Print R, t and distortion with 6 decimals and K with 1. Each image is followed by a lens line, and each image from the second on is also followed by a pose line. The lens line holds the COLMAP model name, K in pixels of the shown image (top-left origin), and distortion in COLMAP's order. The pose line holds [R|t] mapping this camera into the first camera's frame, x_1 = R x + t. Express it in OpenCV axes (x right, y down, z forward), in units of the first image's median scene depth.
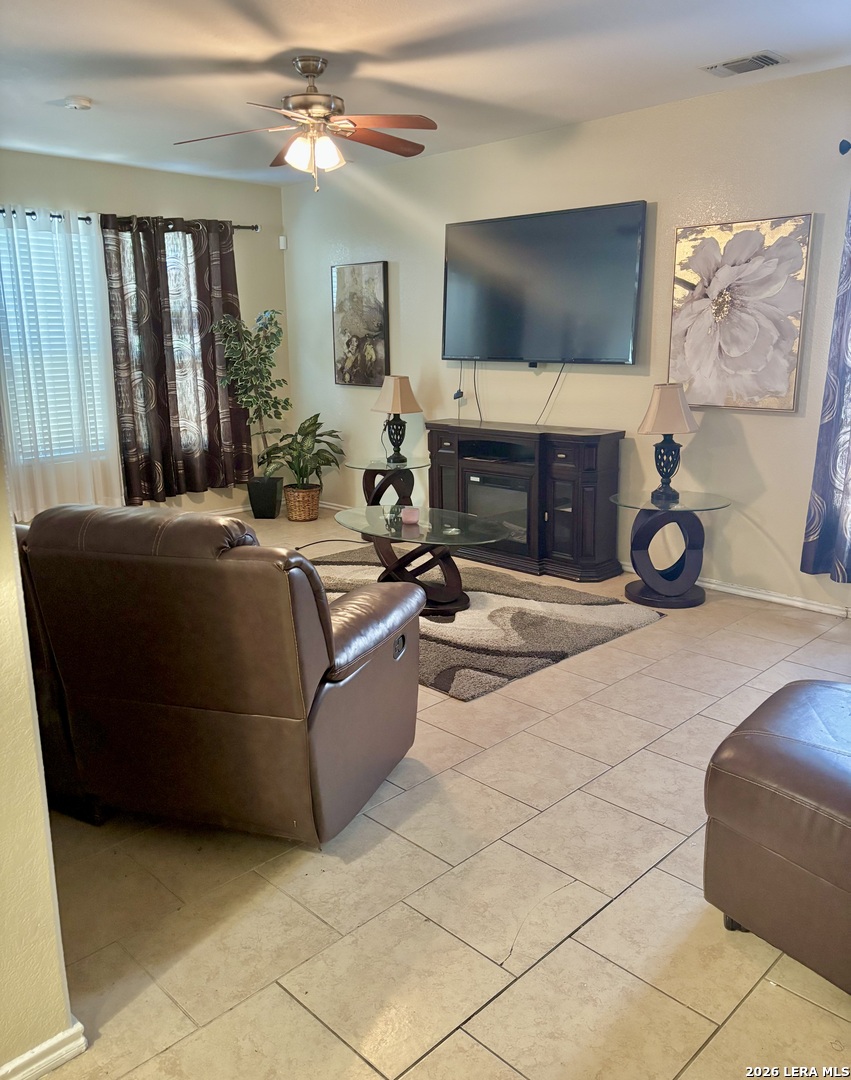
lens RADIAL K [[853.2, 0, 425.5], [0, 853.2, 540.0], [0, 0, 1]] dist [0.105233, -0.185103]
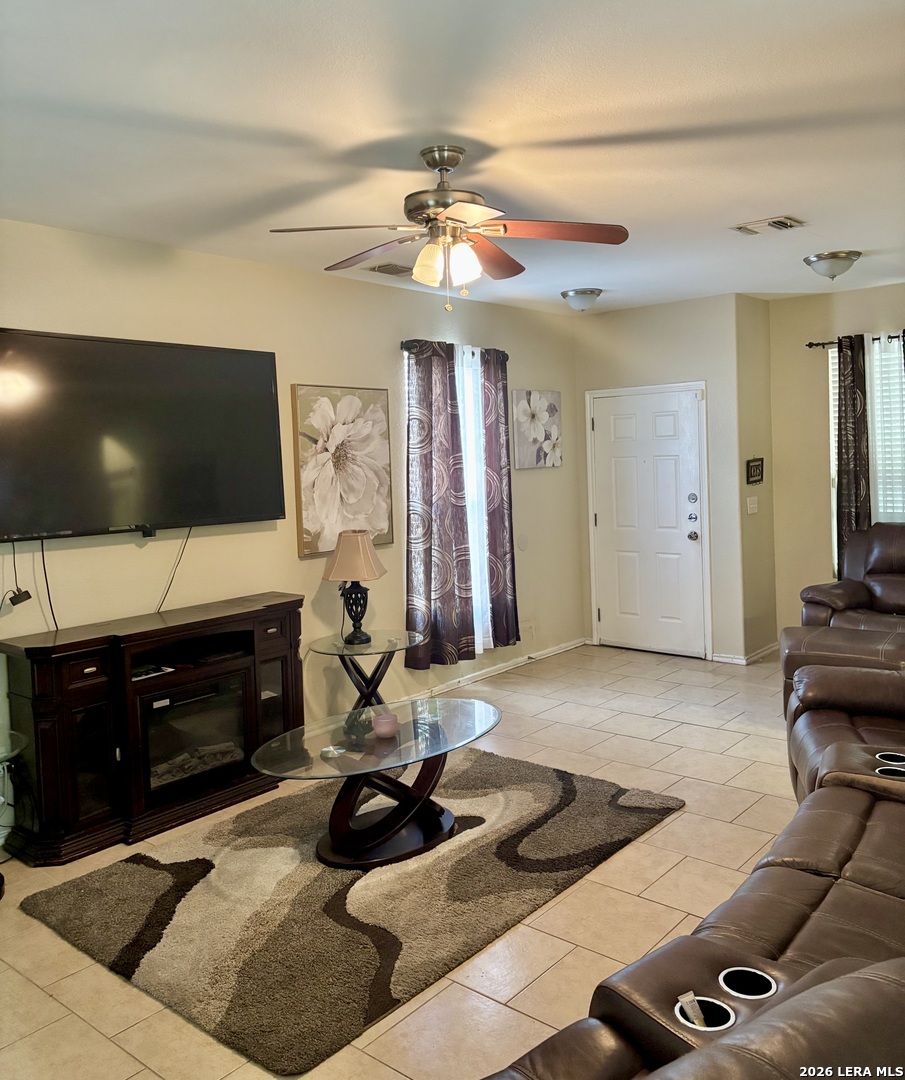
lens RADIAL K [[908.4, 0, 456.3], [0, 908.4, 481.4], [0, 0, 1]] dist [0.024684, -0.012905]
pose [[-0.088664, -0.019834, 0.995864, -0.671803], [0.264944, 0.963315, 0.042775, -0.208673], [-0.960179, 0.267641, -0.080156, 0.788623]]
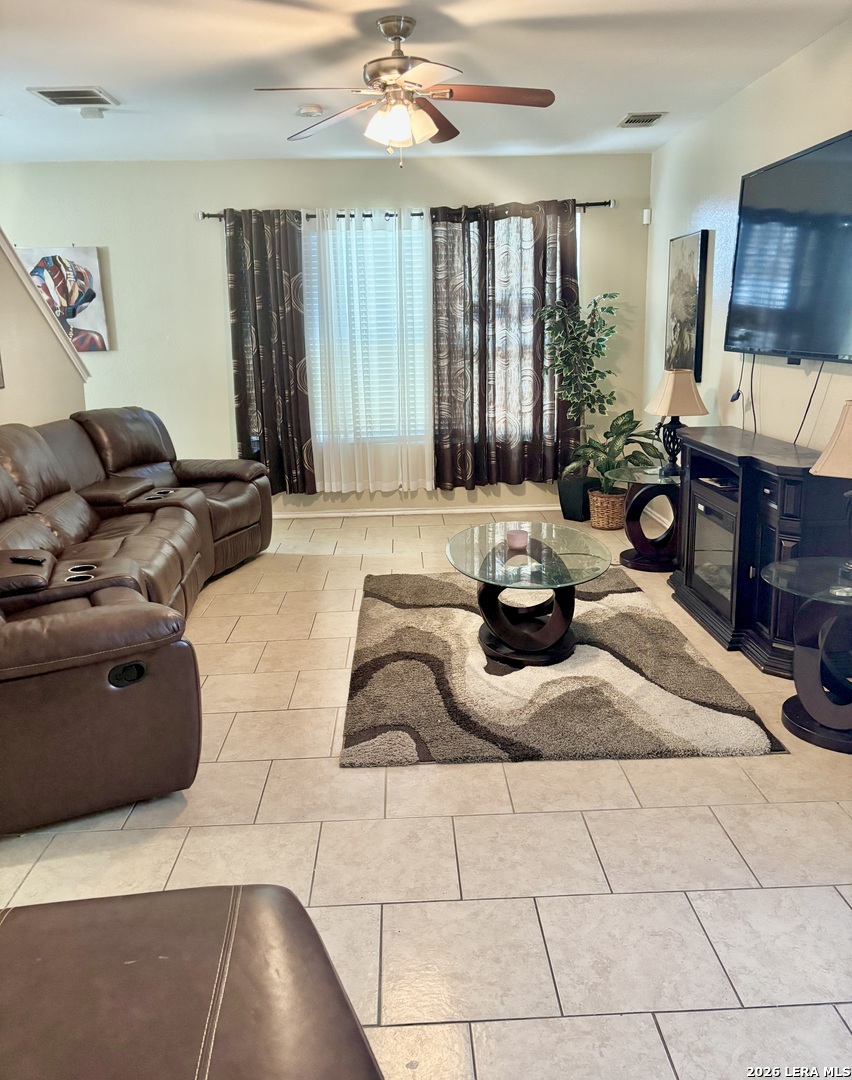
lens RADIAL K [[853.4, 0, 426.0], [0, 853.4, 540.0], [0, 0, 1]] dist [0.016237, -0.000649]
pose [[0.731408, 0.157514, -0.663499, 0.391160], [-0.143109, 0.986746, 0.076495, -0.065892], [0.666754, 0.039004, 0.744256, 0.265927]]
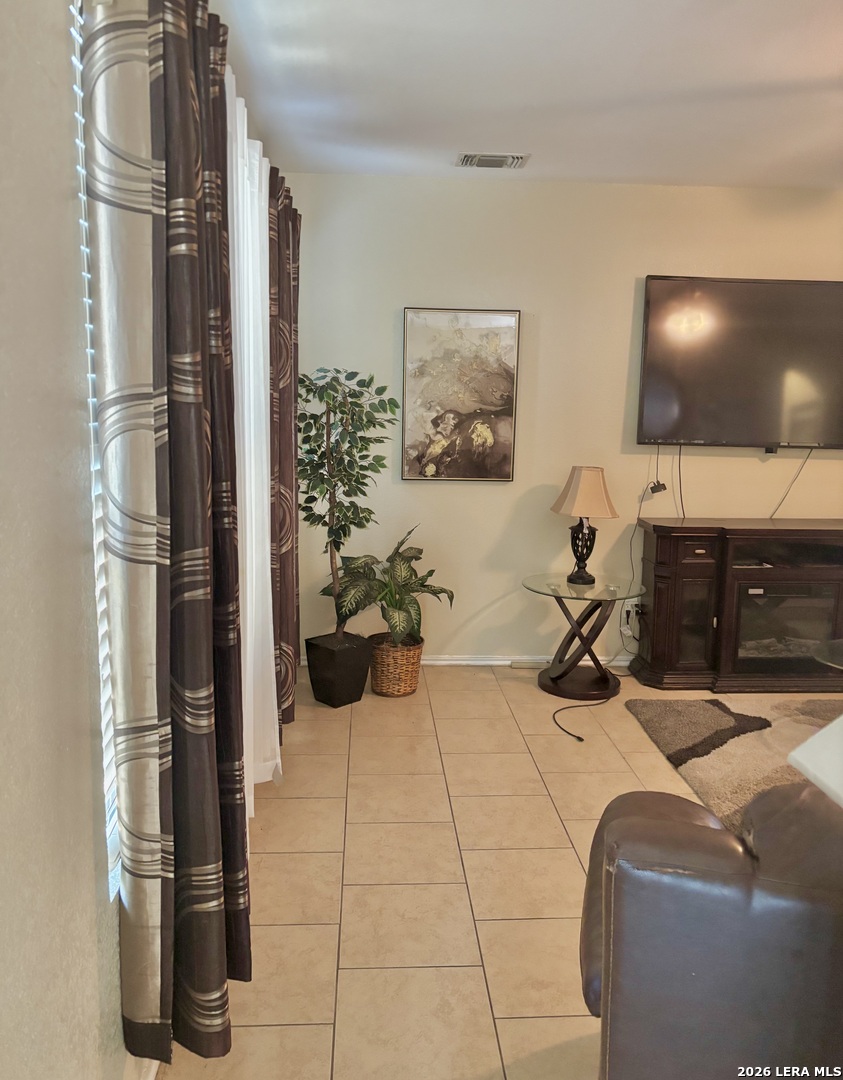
lens RADIAL K [[864.9, 0, 420.6], [0, 864.9, 522.5], [0, 0, 1]] dist [0.000984, -0.000378]
pose [[0.660104, -0.091356, 0.745598, -0.750309], [0.153387, 0.988056, -0.014735, -0.171774], [-0.735347, 0.124092, 0.666233, 0.682047]]
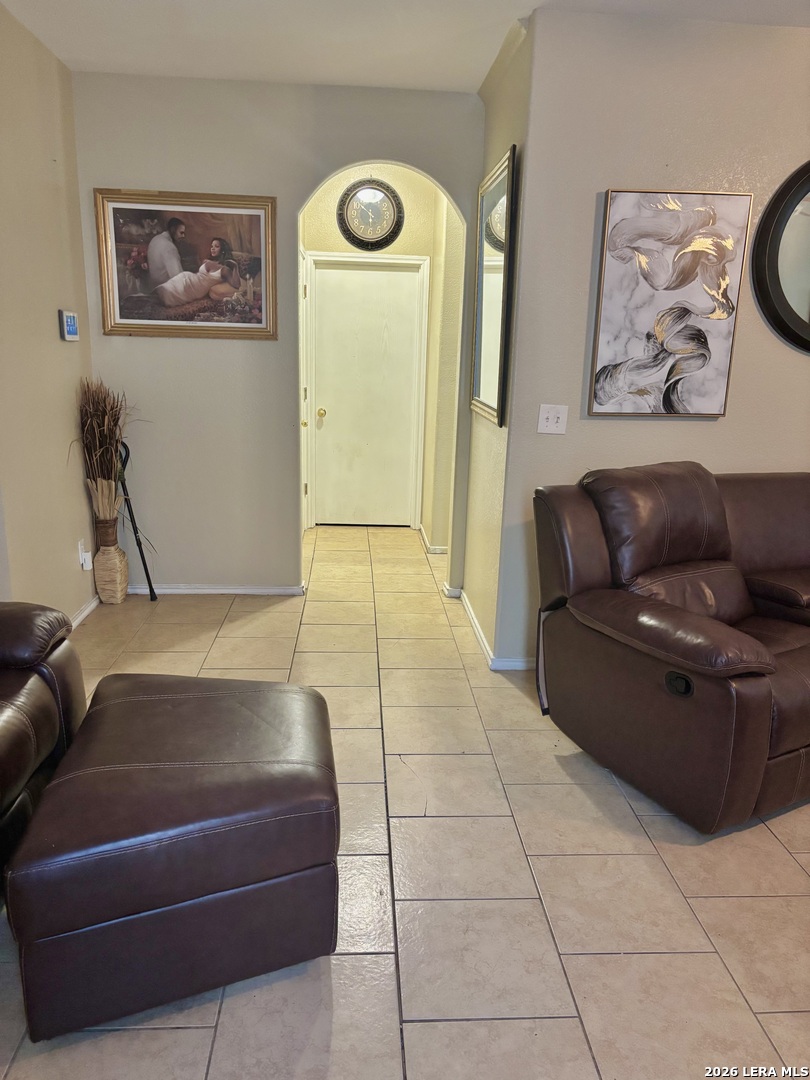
lens RADIAL K [[809.9, 0, 409.7], [0, 809.9, 552.7], [0, 0, 1]] dist [0.016290, -0.005894]
pose [[-0.656643, 0.176750, -0.733198, 0.388288], [-0.199854, 0.896621, 0.395132, -0.145427], [0.727240, 0.405993, -0.553436, 0.608236]]
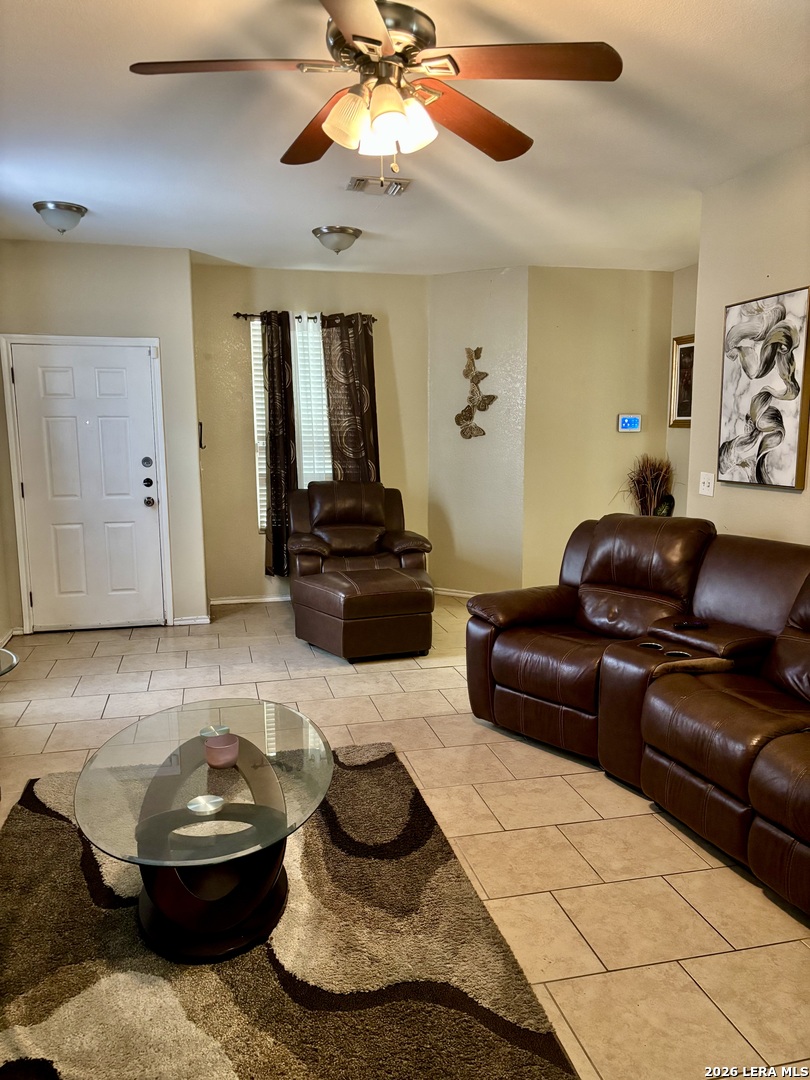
lens RADIAL K [[809.9, 0, 409.7], [0, 809.9, 552.7], [0, 0, 1]] dist [0.016290, -0.005894]
pose [[-0.857724, -0.071589, 0.509102, -0.313300], [0.128388, 0.929056, 0.346947, -0.260744], [-0.497821, 0.362947, -0.787682, 1.085401]]
